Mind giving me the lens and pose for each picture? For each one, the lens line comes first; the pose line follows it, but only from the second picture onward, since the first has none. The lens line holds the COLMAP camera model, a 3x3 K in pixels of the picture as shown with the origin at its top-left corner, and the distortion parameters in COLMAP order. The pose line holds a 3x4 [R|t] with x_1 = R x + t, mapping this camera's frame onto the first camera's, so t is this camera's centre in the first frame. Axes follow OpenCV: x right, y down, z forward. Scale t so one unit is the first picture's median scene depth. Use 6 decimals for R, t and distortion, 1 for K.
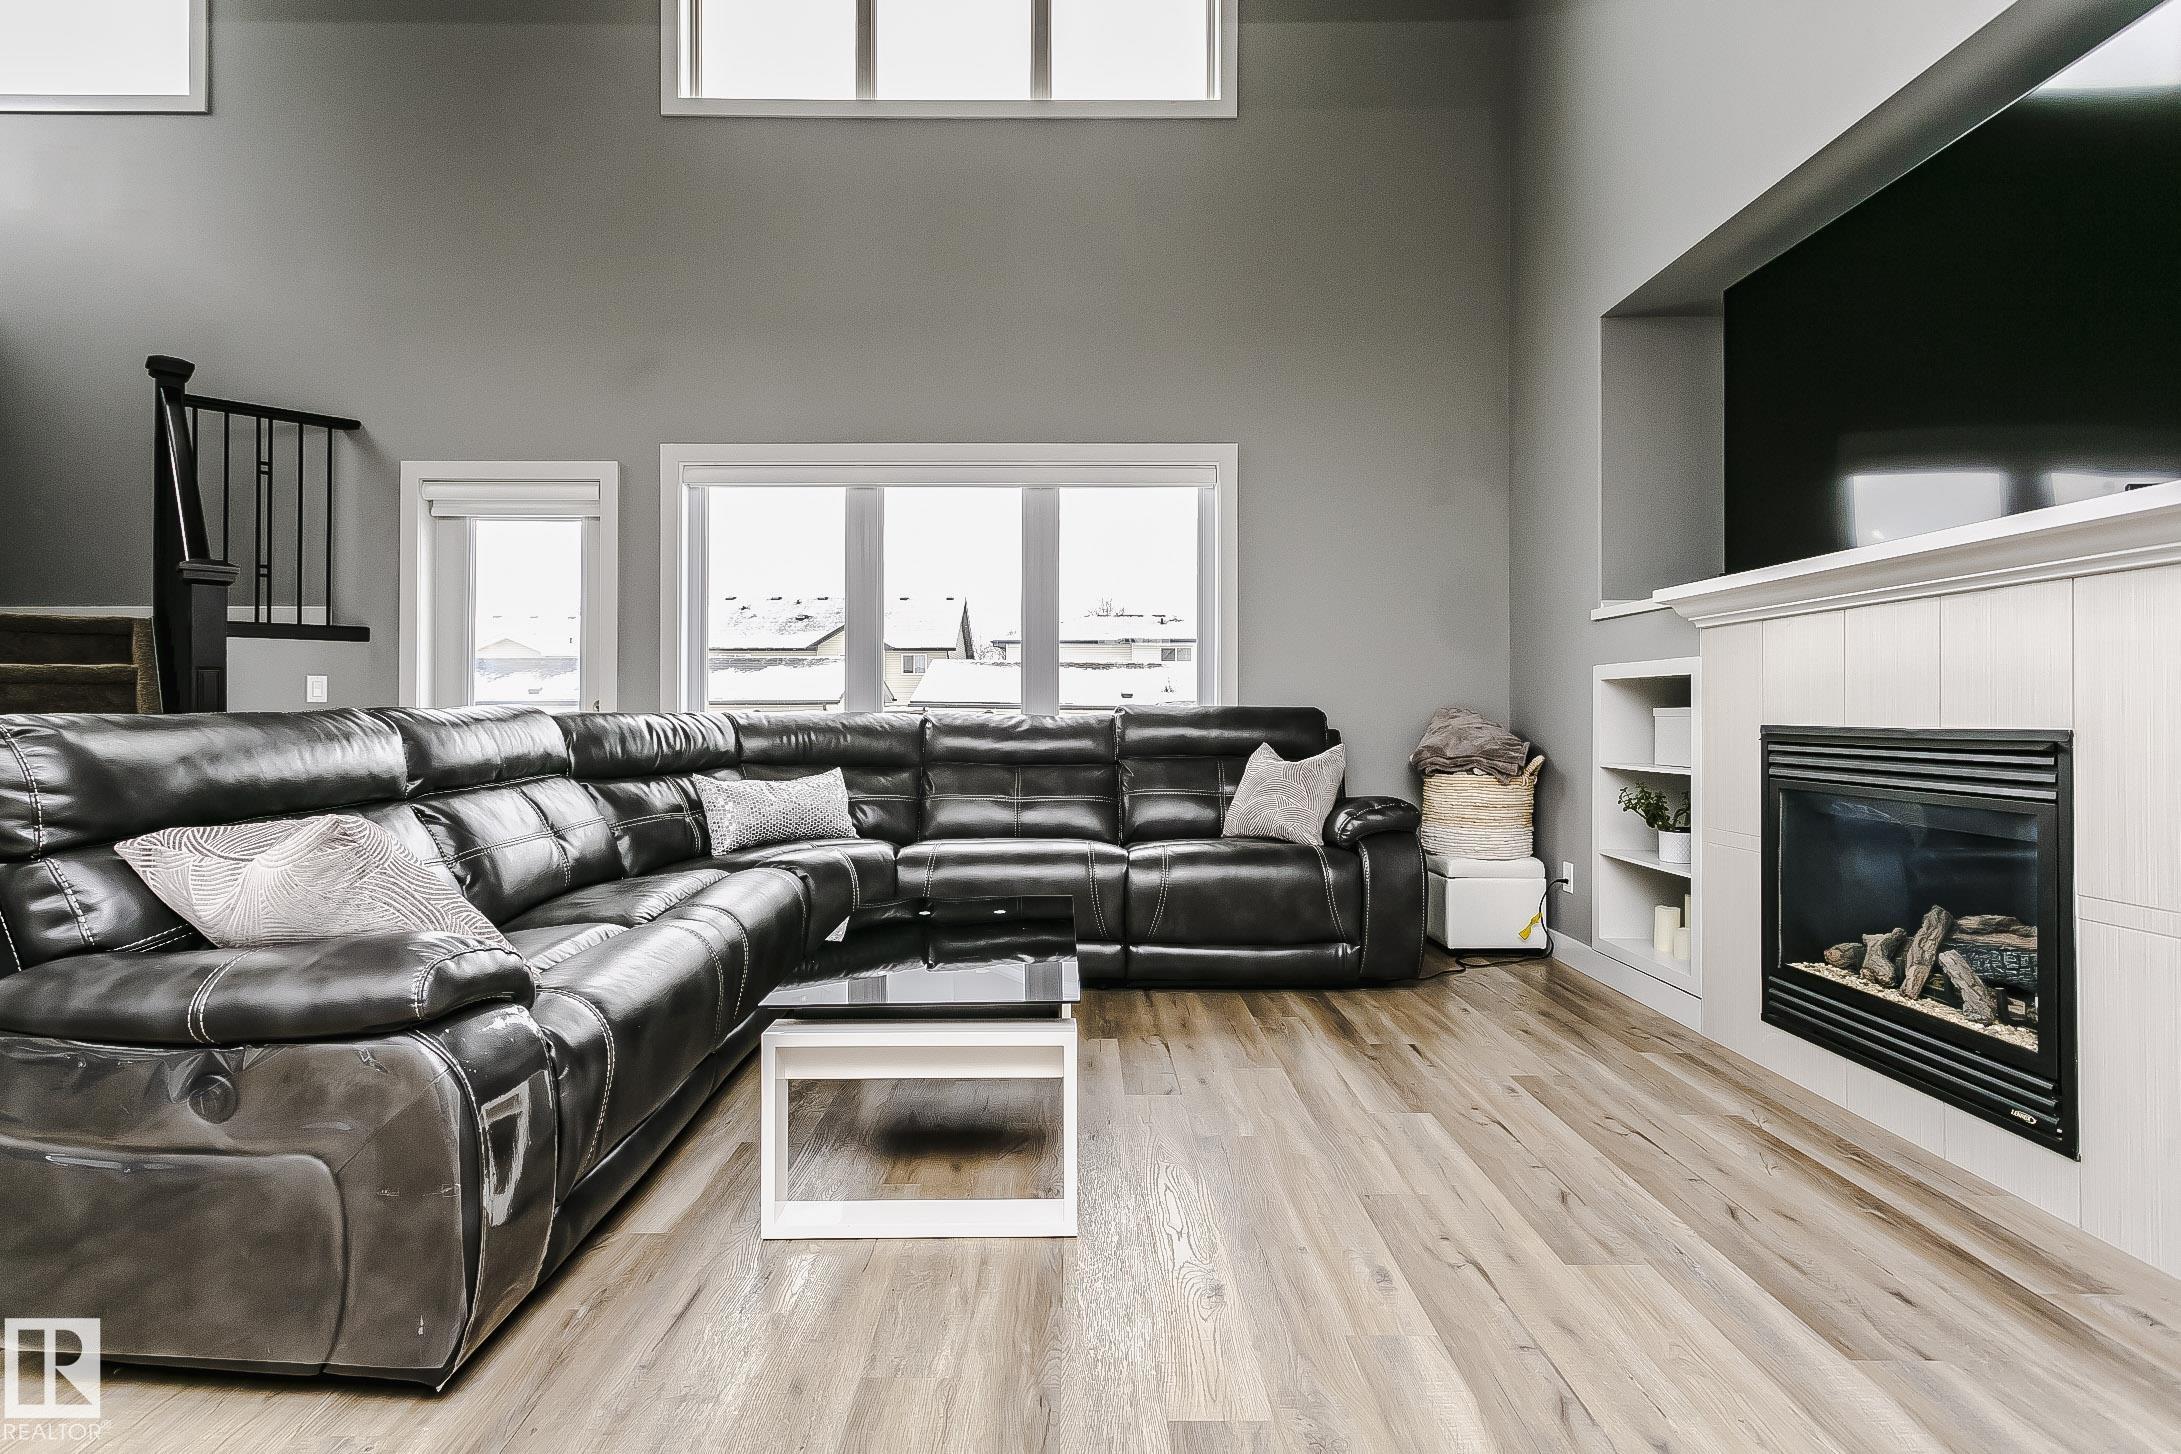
lens RADIAL K [[1043.3, 0, 1072.5], [0, 1043.3, 696.5], [0, 0, 1]] dist [0.002226, 0.000266]
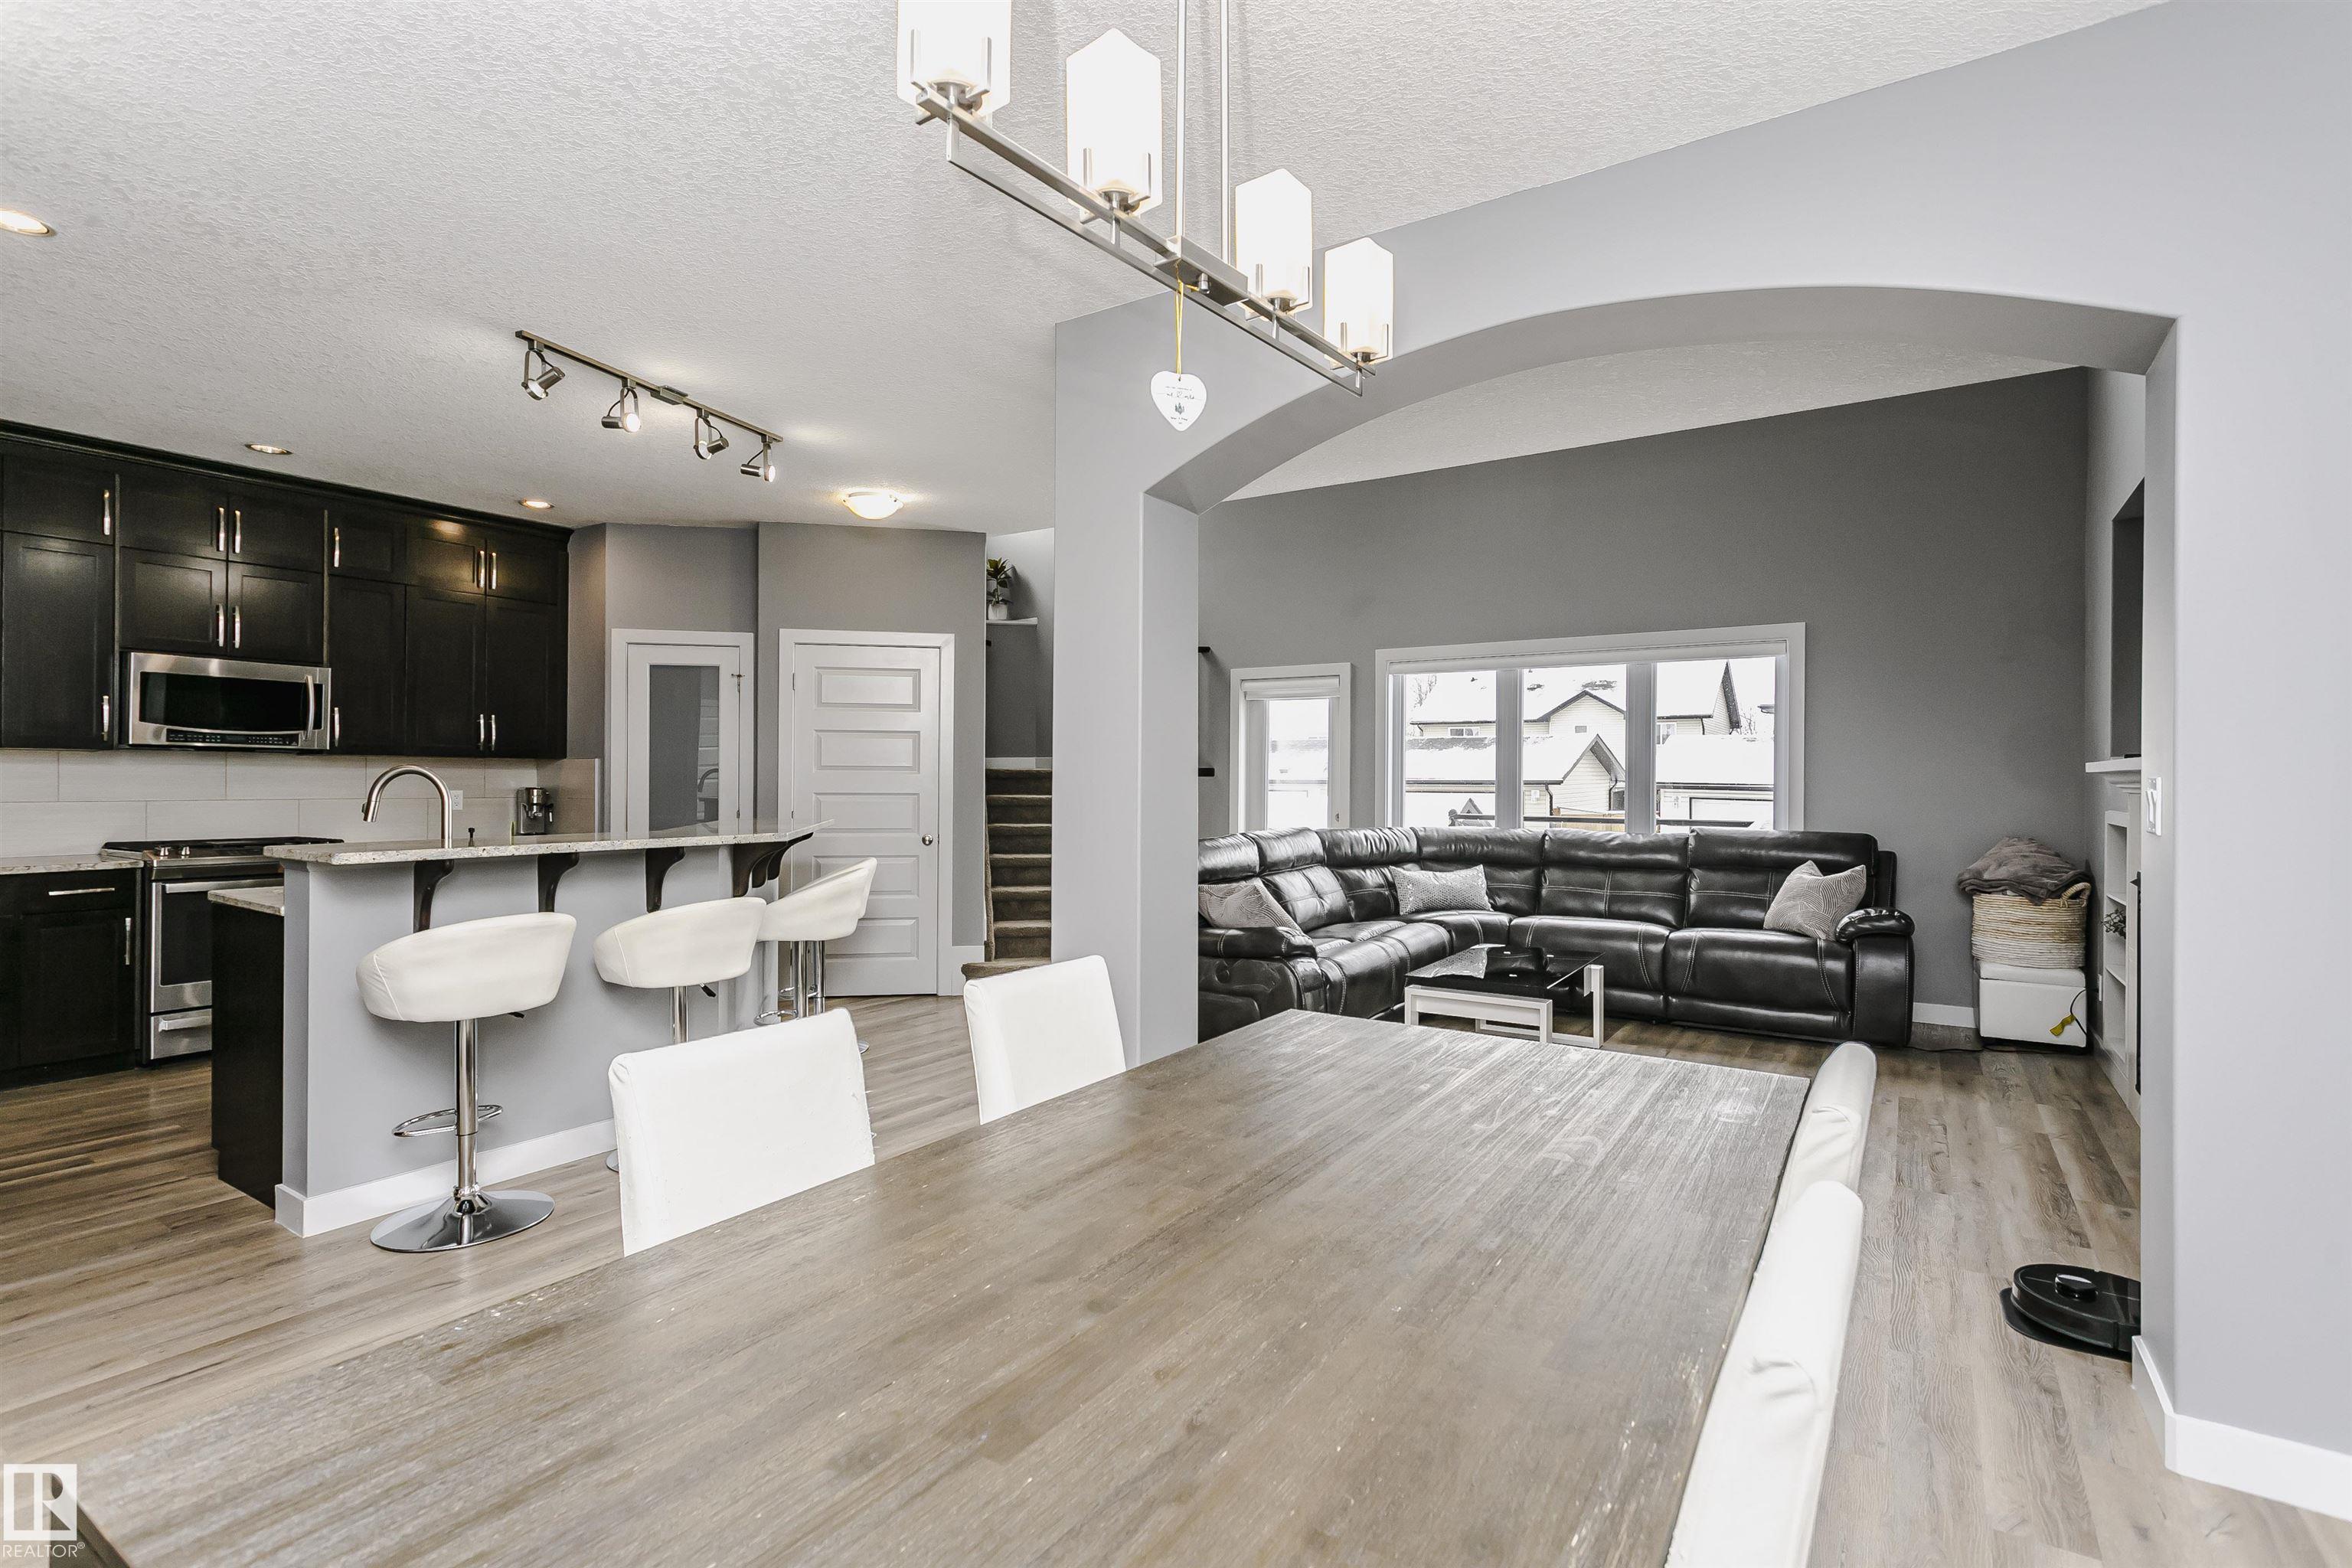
lens RADIAL K [[1125.1, 0, 1164.6], [0, 1125.1, 775.1], [0, 0, 1]] dist [0.002226, 0.000266]
pose [[0.837759, 0.003812, -0.546028, 0.303058], [0.000849, 0.999965, 0.008283, -0.082381], [0.546040, -0.007403, 0.837726, -0.677104]]
